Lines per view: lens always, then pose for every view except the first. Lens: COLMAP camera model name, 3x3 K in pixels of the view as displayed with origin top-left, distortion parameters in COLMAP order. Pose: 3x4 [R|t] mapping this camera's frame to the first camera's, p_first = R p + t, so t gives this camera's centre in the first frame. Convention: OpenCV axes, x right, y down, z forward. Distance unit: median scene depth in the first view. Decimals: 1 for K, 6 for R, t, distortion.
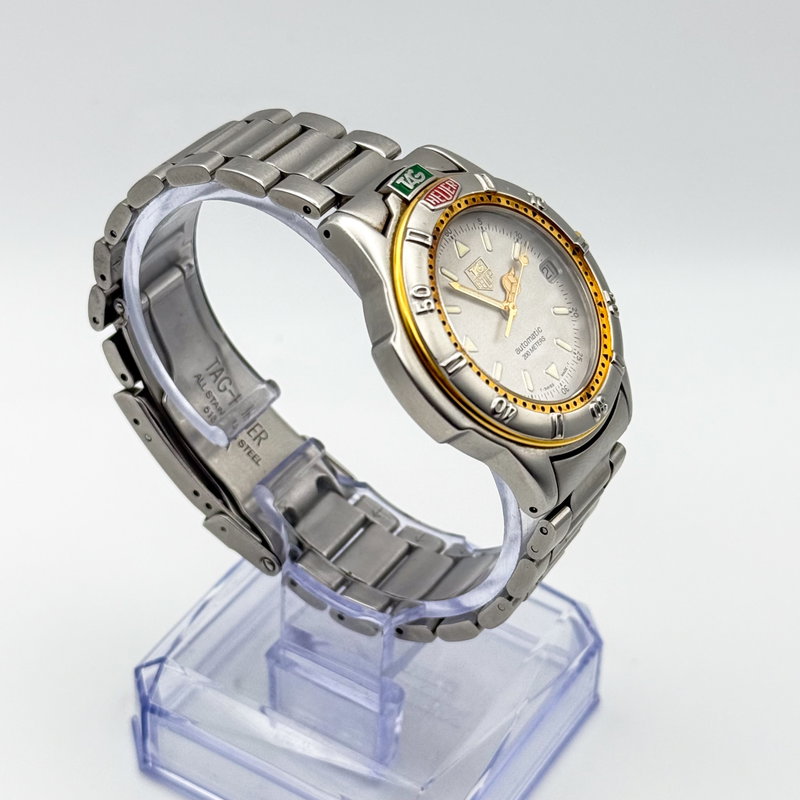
lens RADIAL K [[2065.9, 0, 397.3], [0, 2065.9, 396.5], [0, 0, 1]] dist [0.137315, 0.000000]
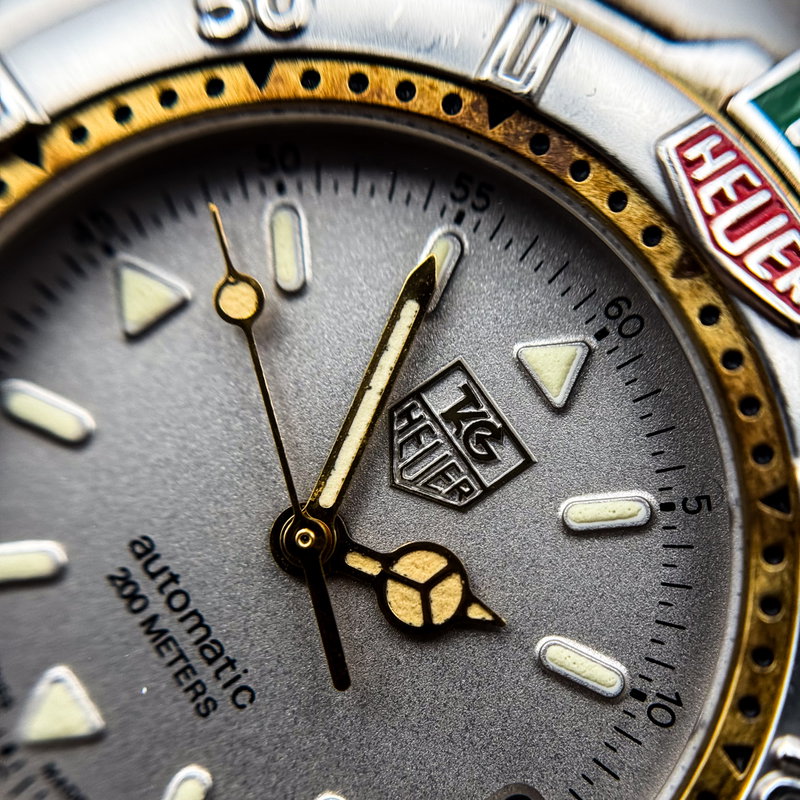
lens RADIAL K [[1692.7, 0, 431.9], [0, 1692.7, 446.2], [0, 0, 1]] dist [0.492665, 0.000000]
pose [[-0.267291, 0.714911, -0.646110, 0.178178], [-0.878052, 0.095521, 0.468936, -0.155733], [0.396965, 0.692660, 0.602197, 0.873117]]
